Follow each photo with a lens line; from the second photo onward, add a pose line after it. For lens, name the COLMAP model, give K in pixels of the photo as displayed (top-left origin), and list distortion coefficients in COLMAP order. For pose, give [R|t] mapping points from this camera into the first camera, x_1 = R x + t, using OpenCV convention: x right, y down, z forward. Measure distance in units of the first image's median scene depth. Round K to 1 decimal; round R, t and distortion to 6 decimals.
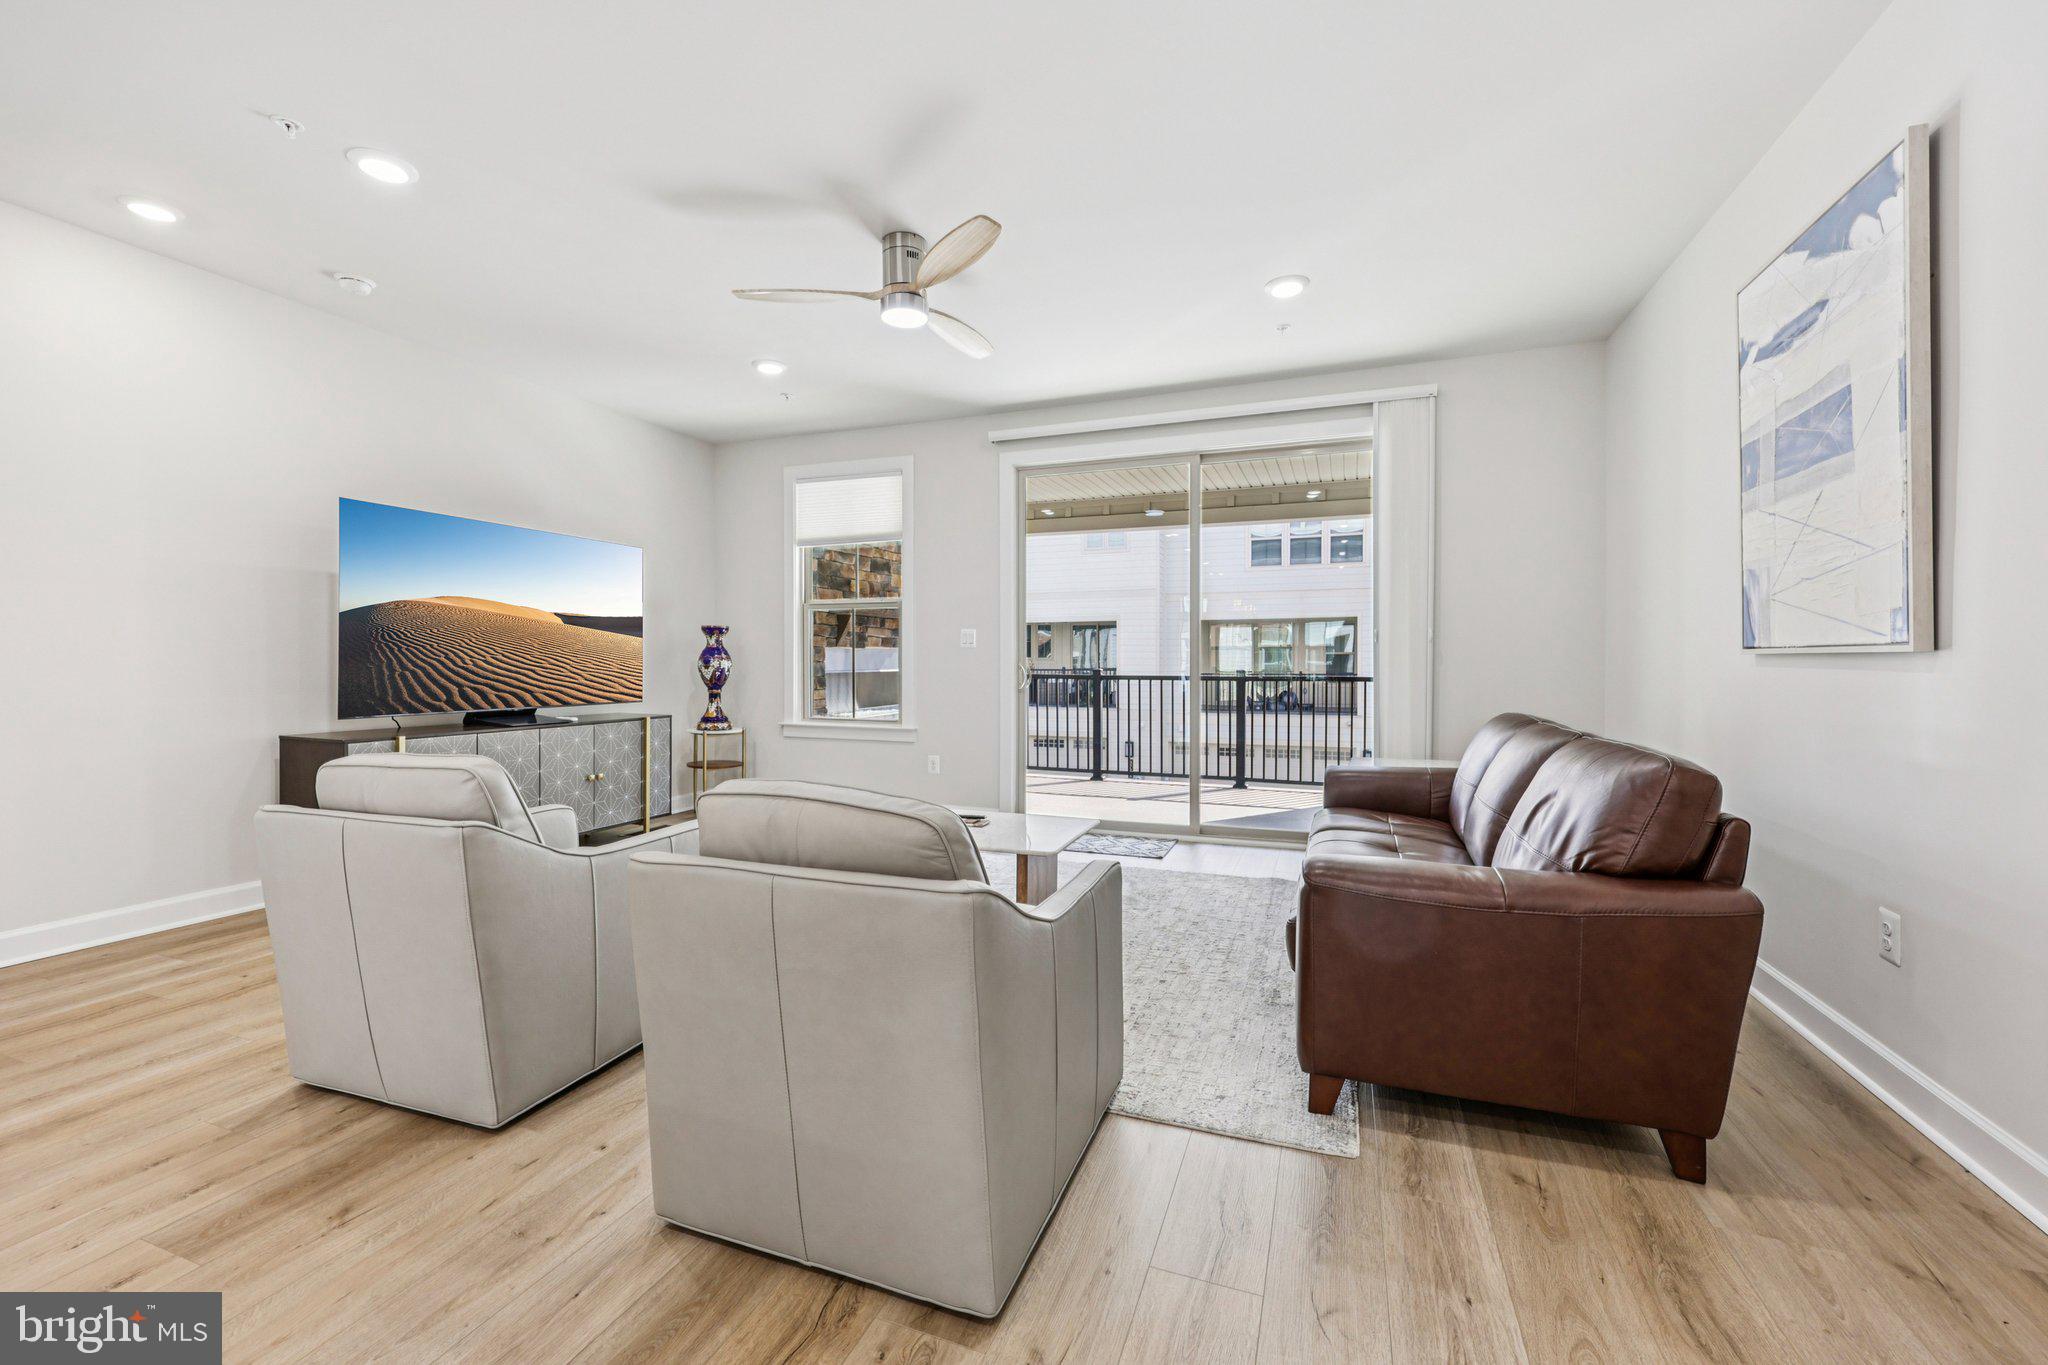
lens RADIAL K [[831.1, 0, 1024.3], [0, 831.1, 671.2], [0, 0, 1]] dist [-0.000179, 0.000258]
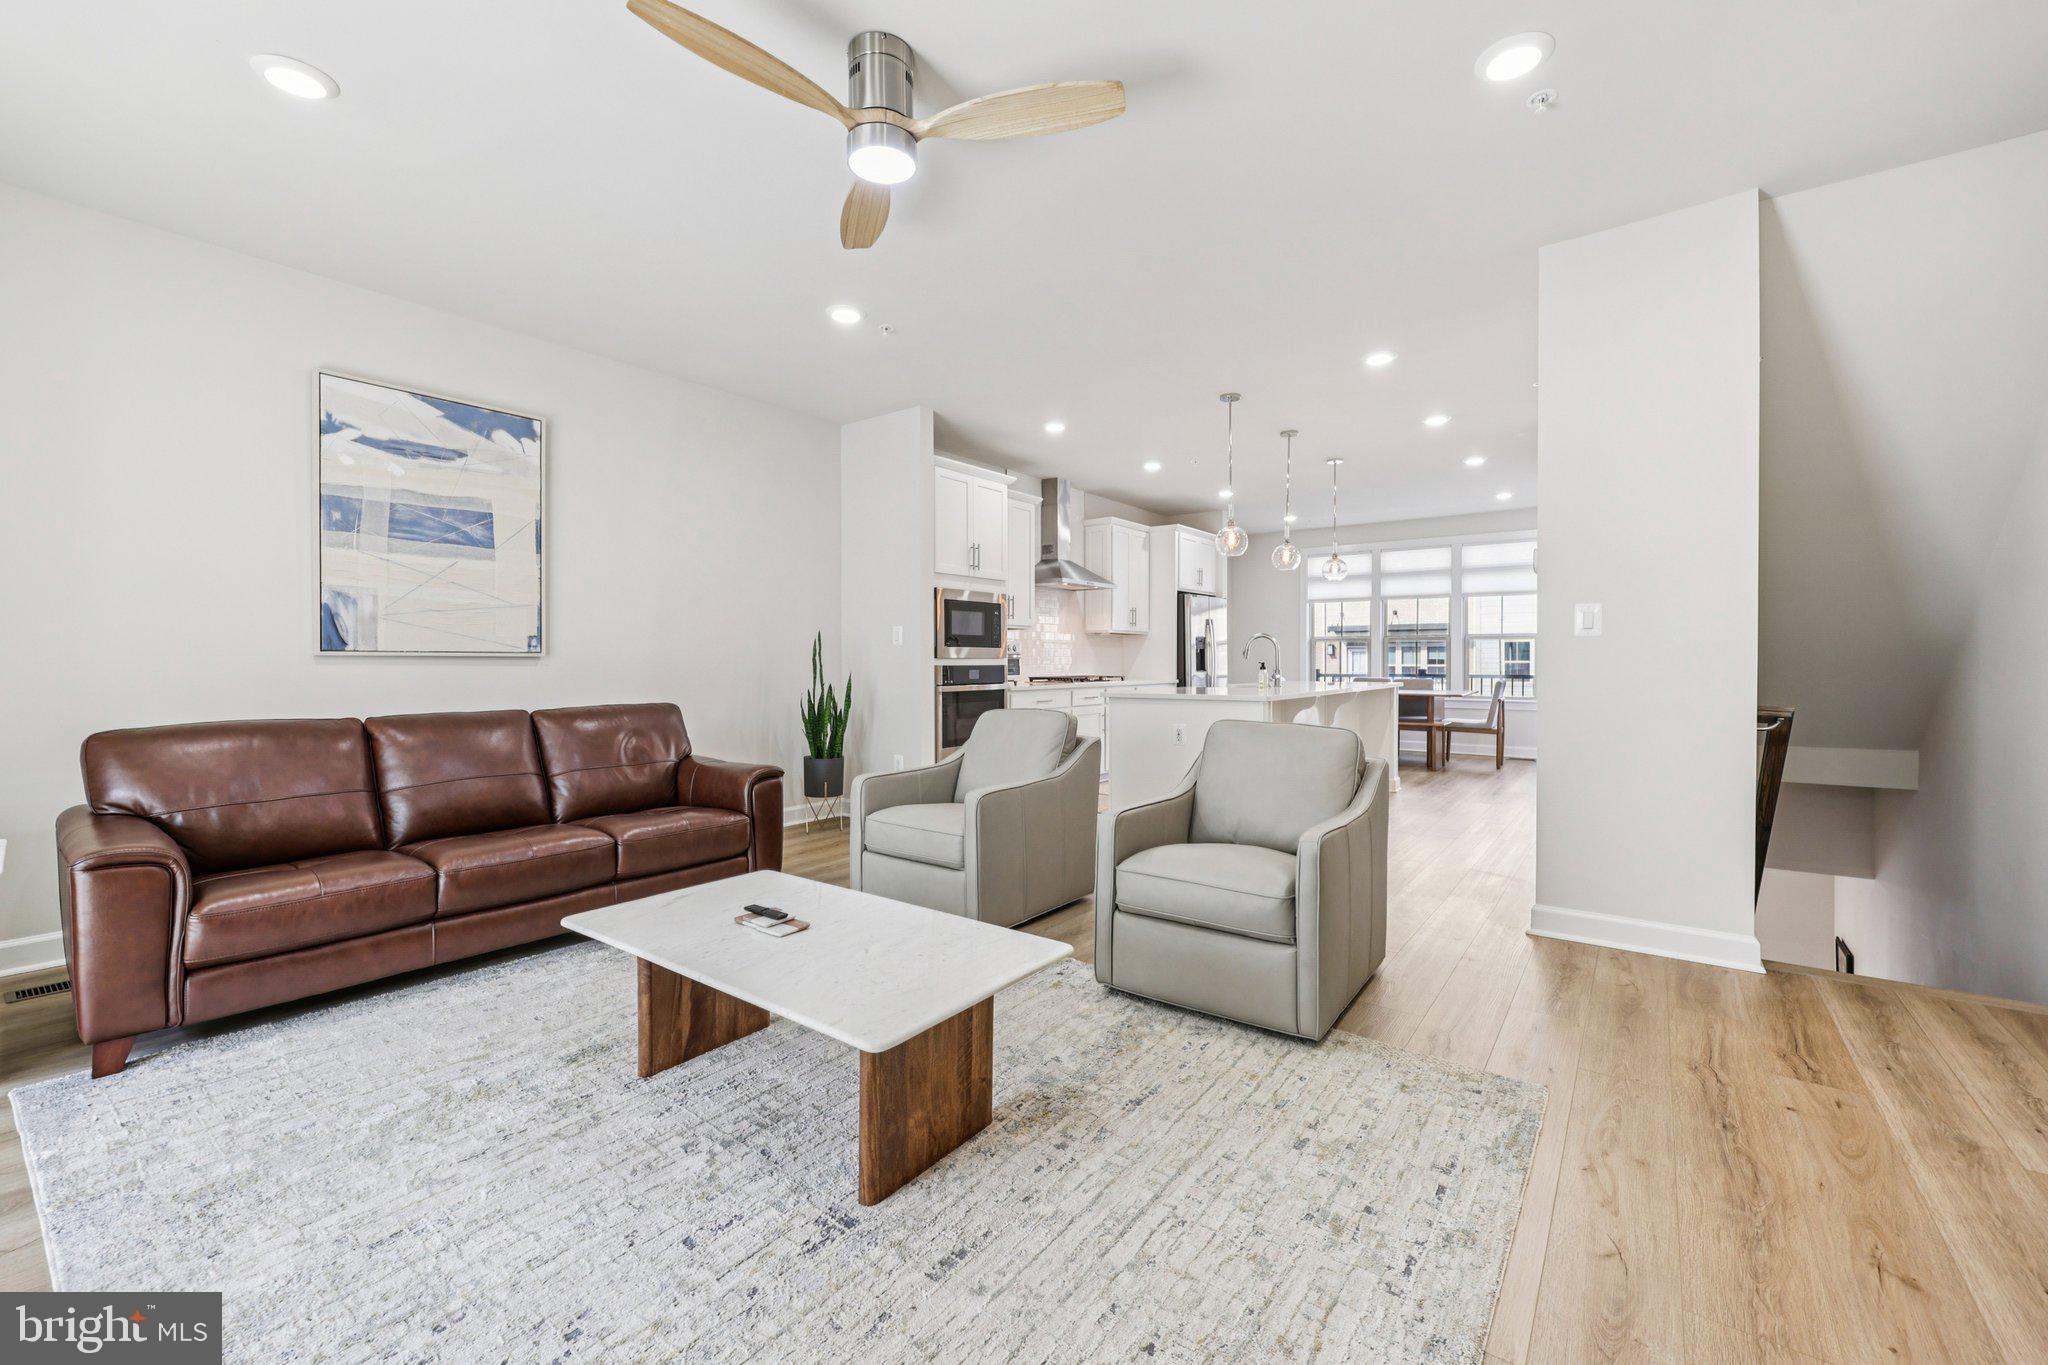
lens RADIAL K [[827.0, 0, 1028.6], [0, 827.0, 672.6], [0, 0, 1]] dist [-0.002074, 0.000077]
pose [[-0.961856, -0.002609, 0.273544, -0.290678], [0.004185, 0.999697, 0.024249, -0.011366], [-0.273525, 0.024469, -0.961554, 1.056198]]
